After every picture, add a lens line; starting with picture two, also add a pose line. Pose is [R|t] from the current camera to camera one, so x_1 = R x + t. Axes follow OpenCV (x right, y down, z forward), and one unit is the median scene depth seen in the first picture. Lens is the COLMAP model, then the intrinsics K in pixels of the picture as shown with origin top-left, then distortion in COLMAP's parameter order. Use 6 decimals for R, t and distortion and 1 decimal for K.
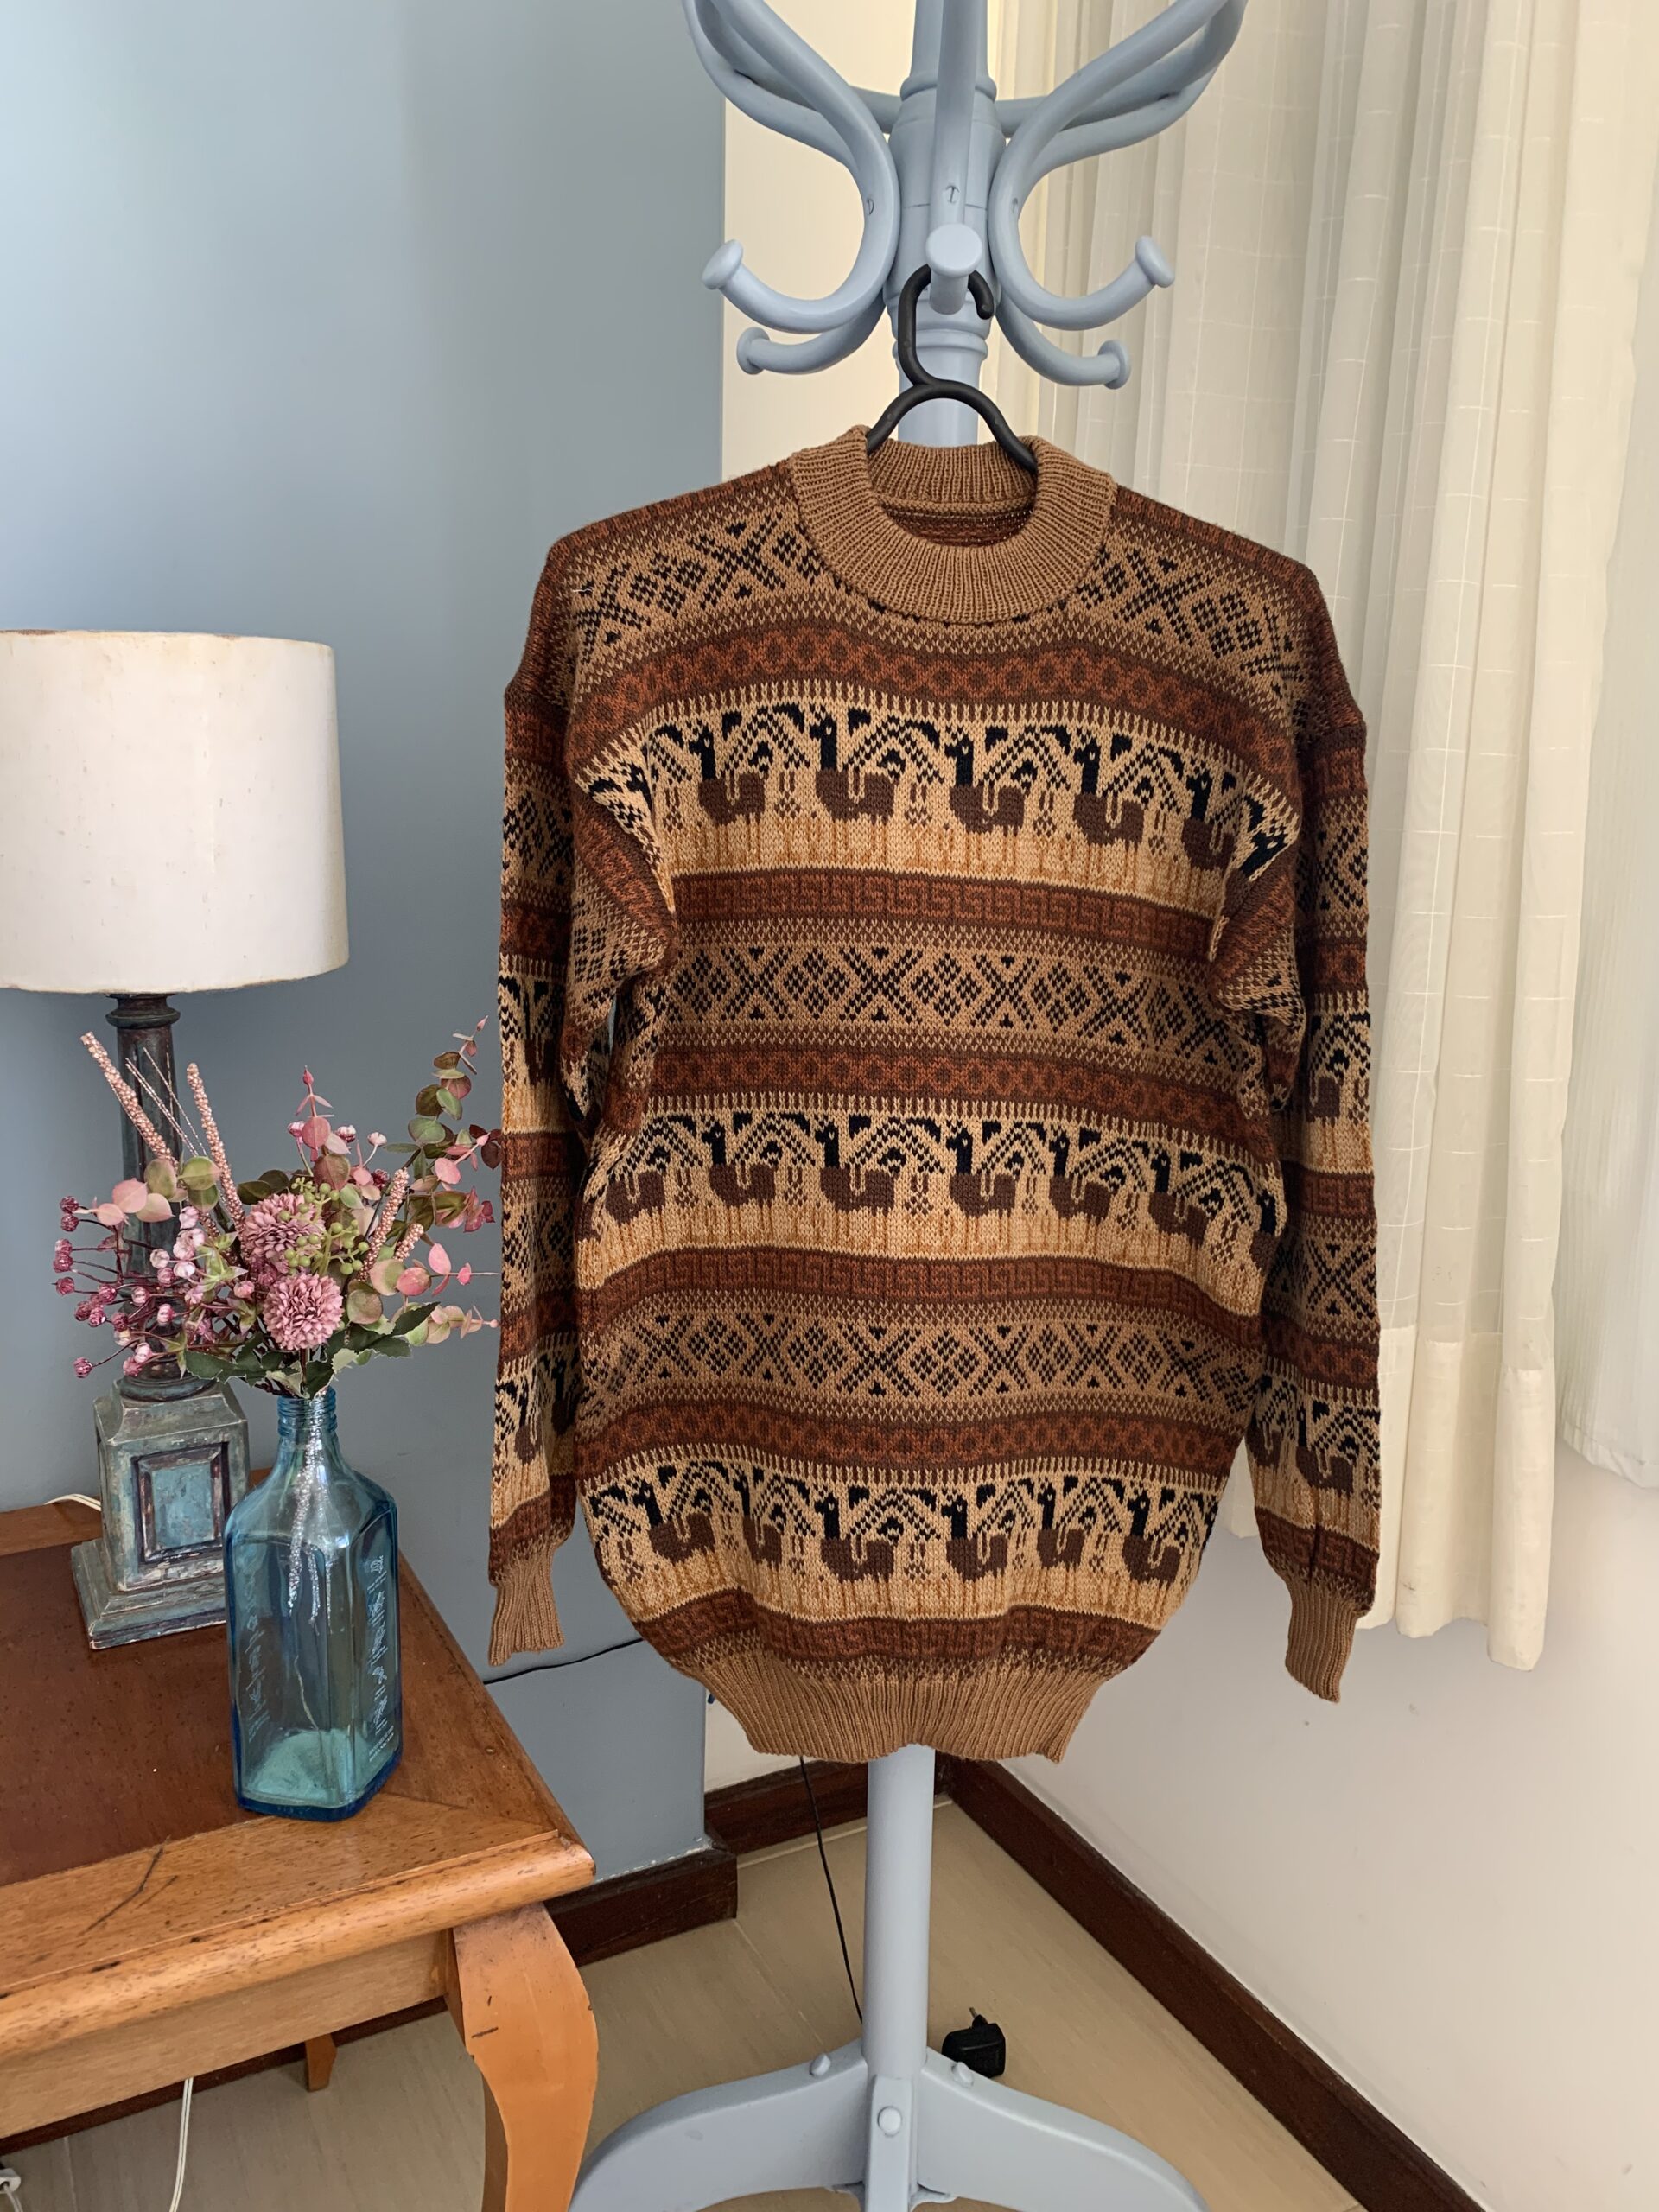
lens RADIAL K [[1630.4, 0, 820.3], [0, 1630.4, 1087.6], [0, 0, 1]] dist [-0.002463, 0.010013]
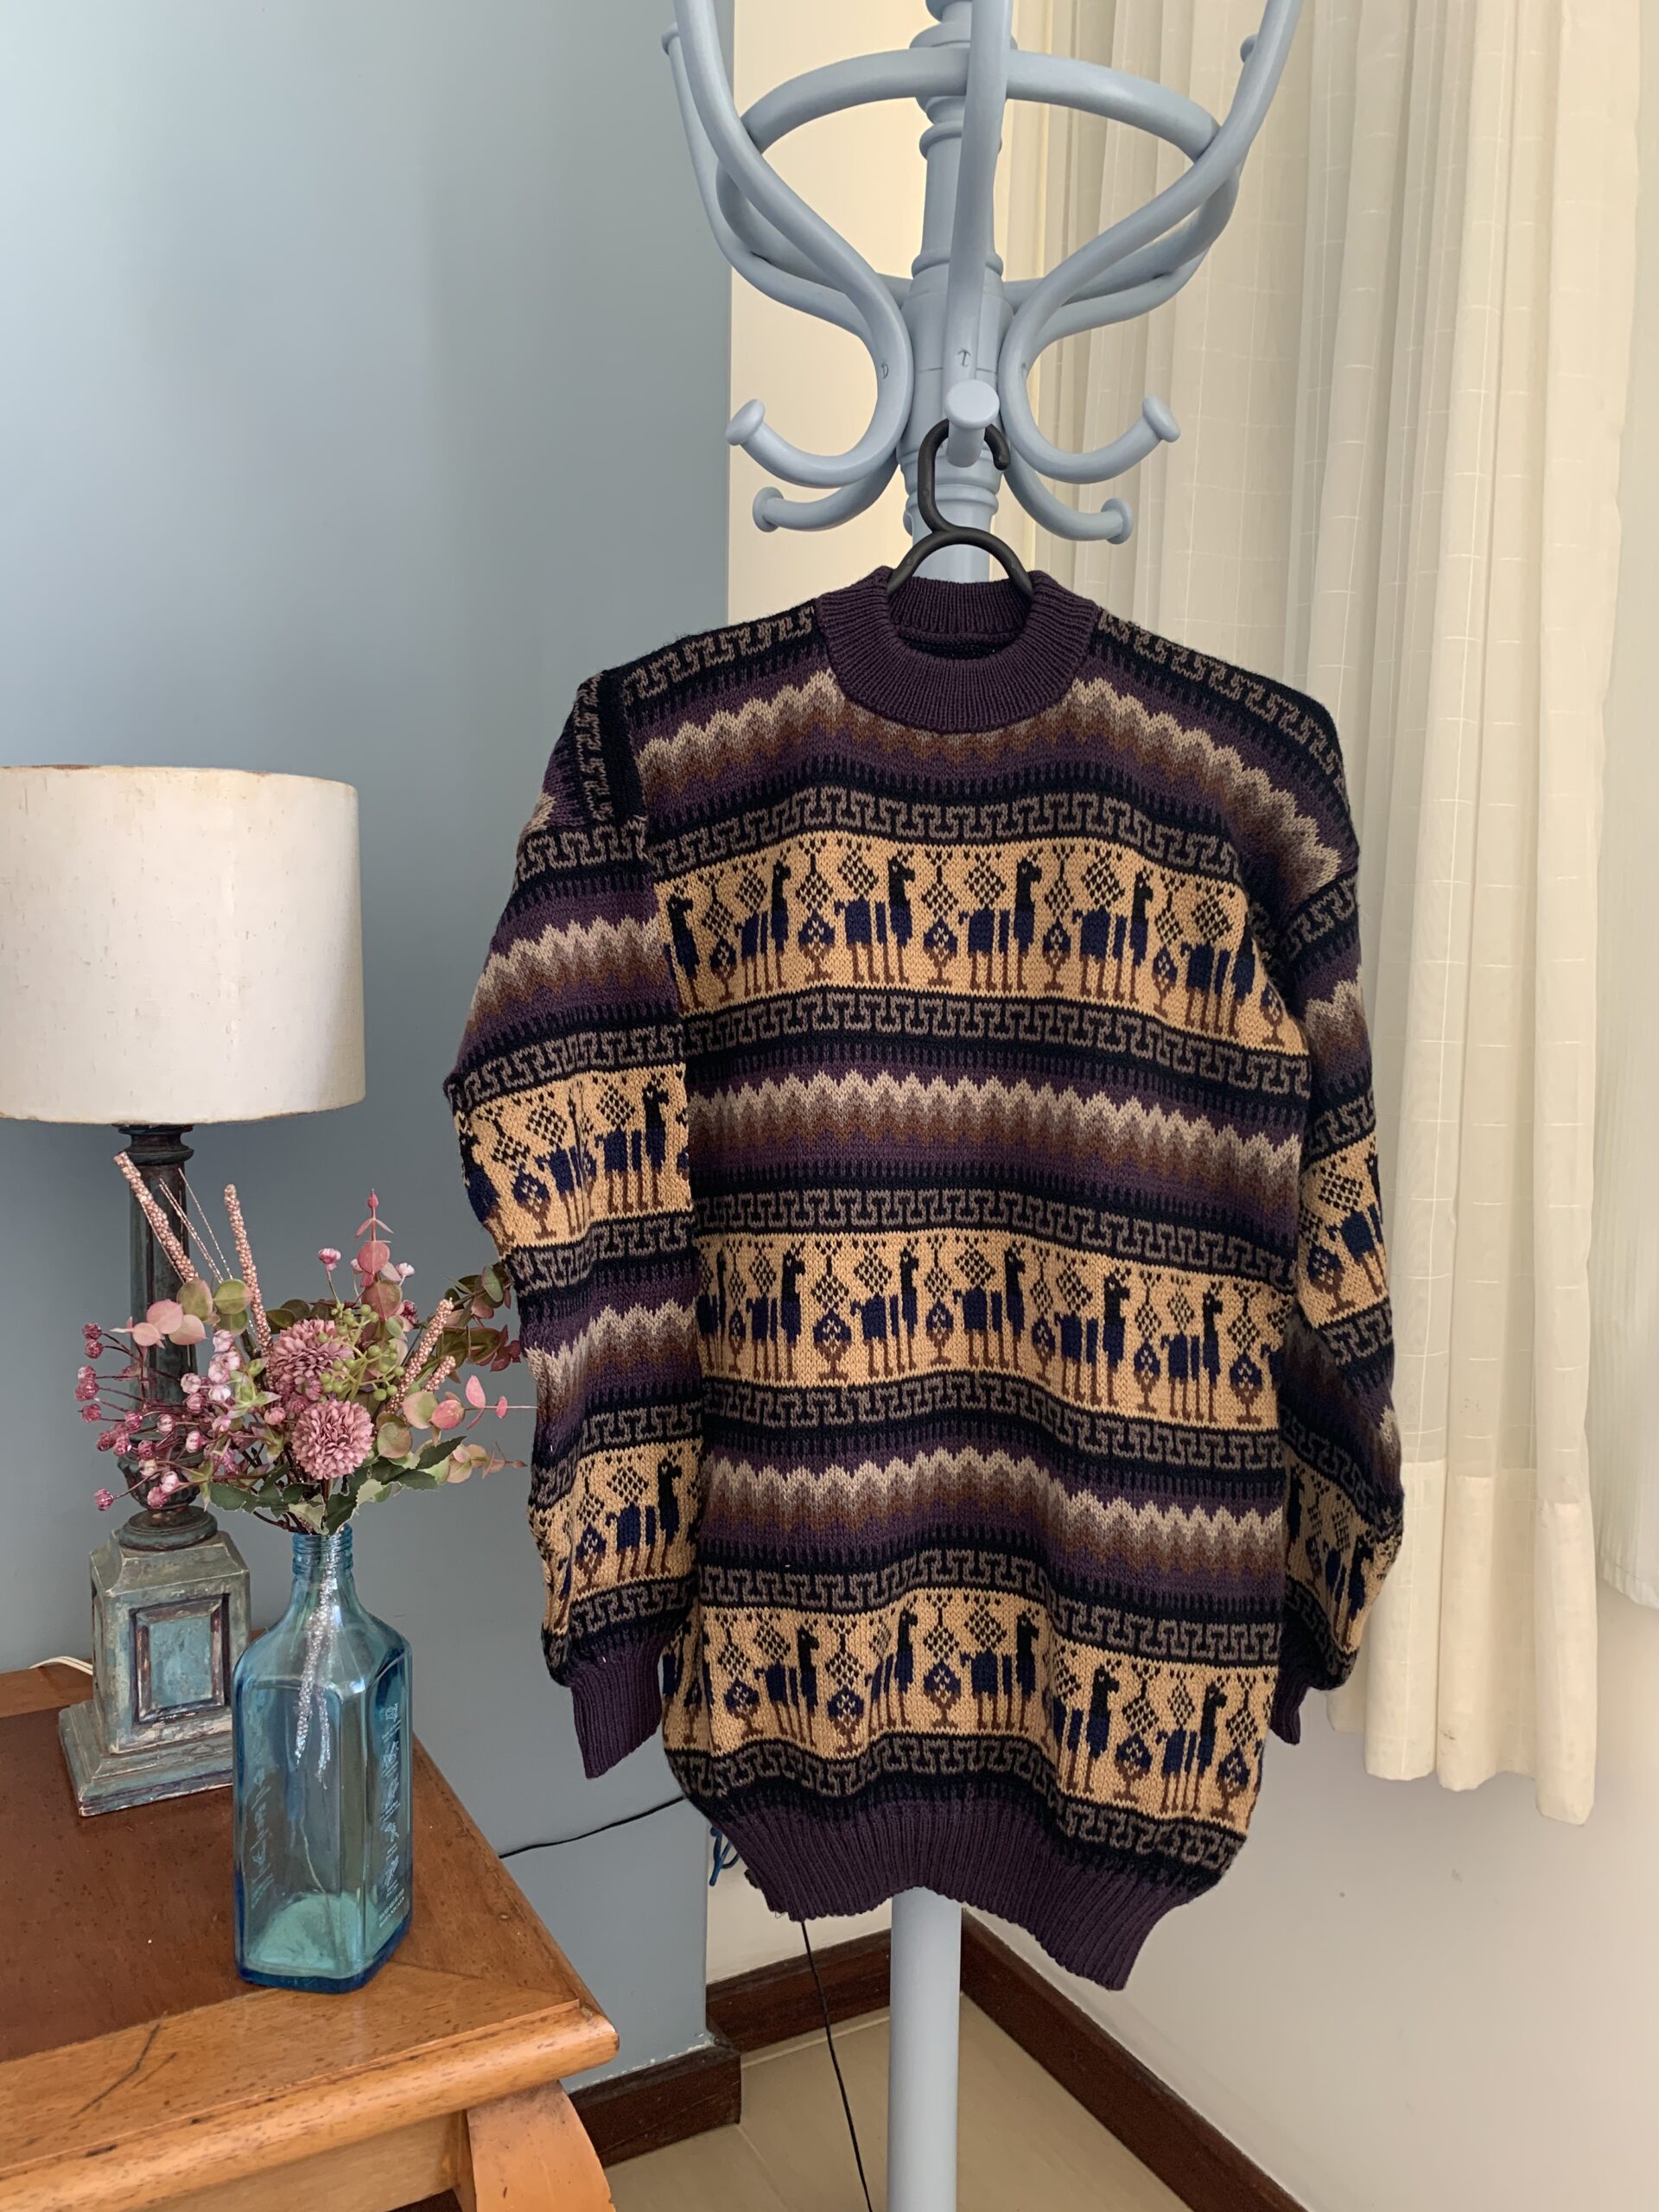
lens RADIAL K [[1628.9, 0, 808.2], [0, 1628.9, 1108.4], [0, 0, 1]] dist [0.003108, 0.002517]
pose [[0.999935, -0.005770, 0.009830, -0.031144], [0.006702, 0.995199, -0.097644, 0.031230], [-0.009219, 0.097703, 0.995173, 0.007218]]
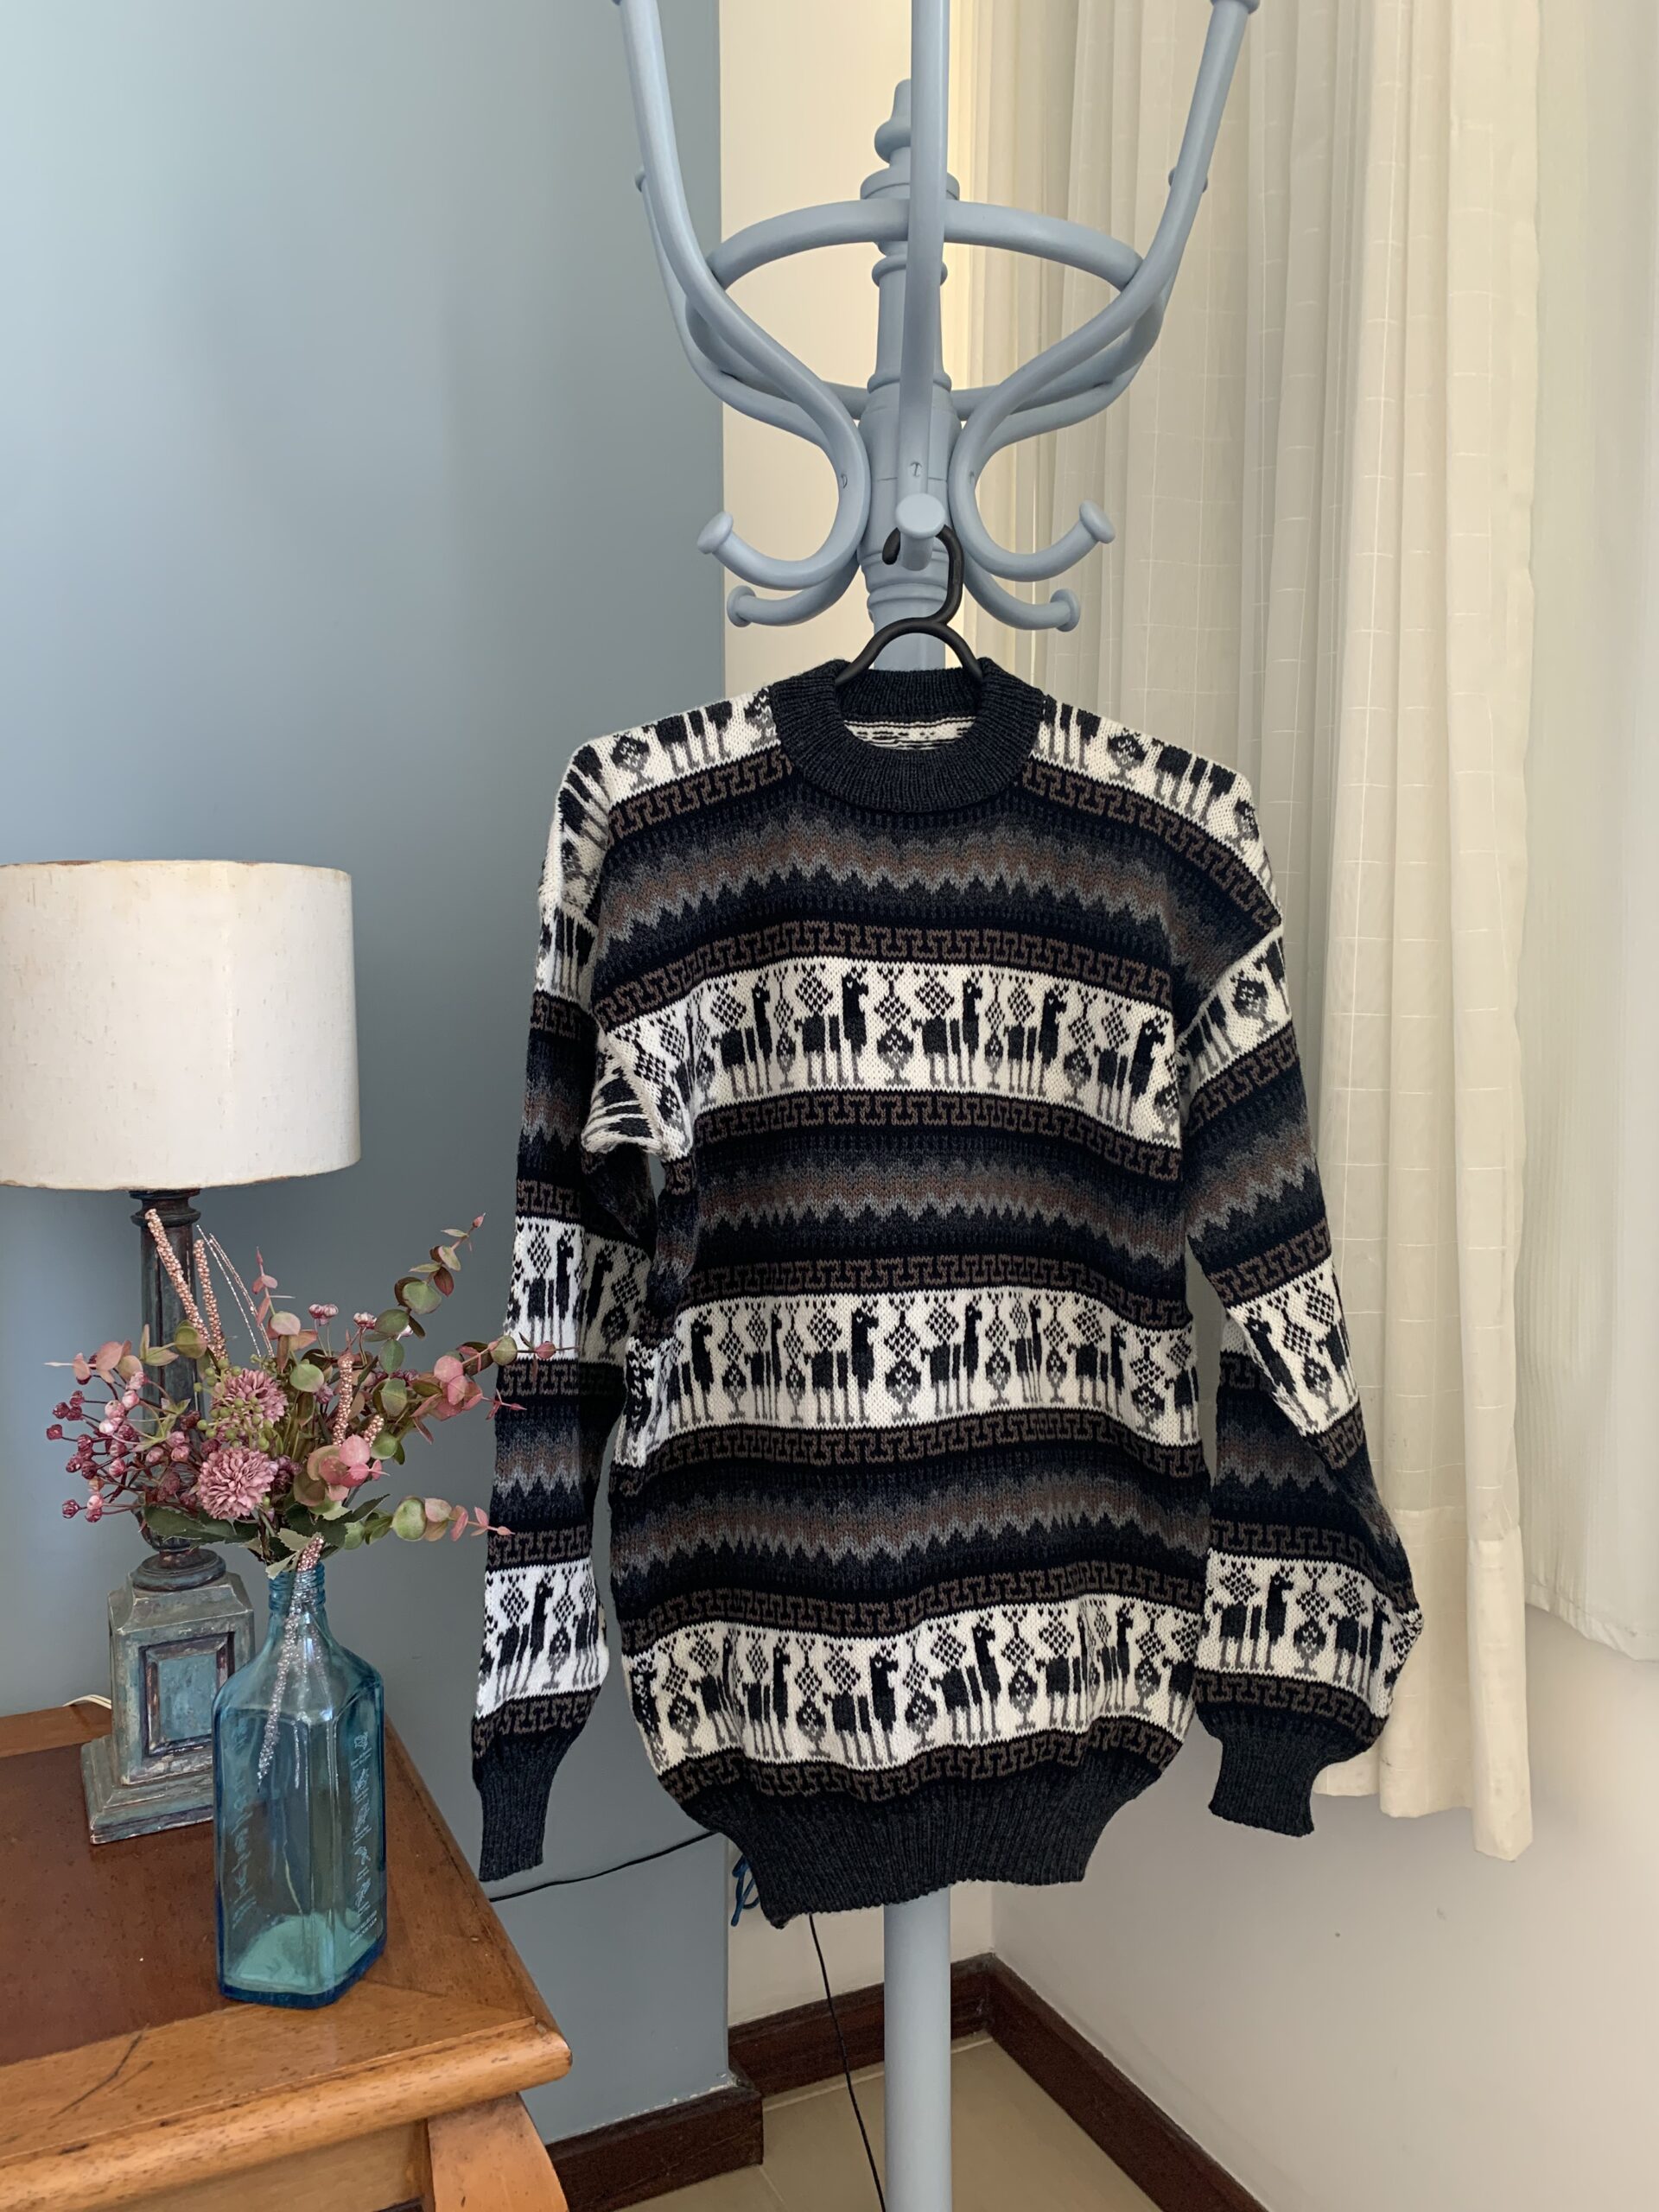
lens RADIAL K [[1623.1, 0, 822.7], [0, 1623.1, 1105.7], [0, 0, 1]] dist [0.002550, 0.004070]
pose [[0.999036, -0.022405, -0.037742, 0.058165], [0.017252, 0.991139, -0.131702, 0.034398], [0.040358, 0.130924, 0.990571, -0.043290]]
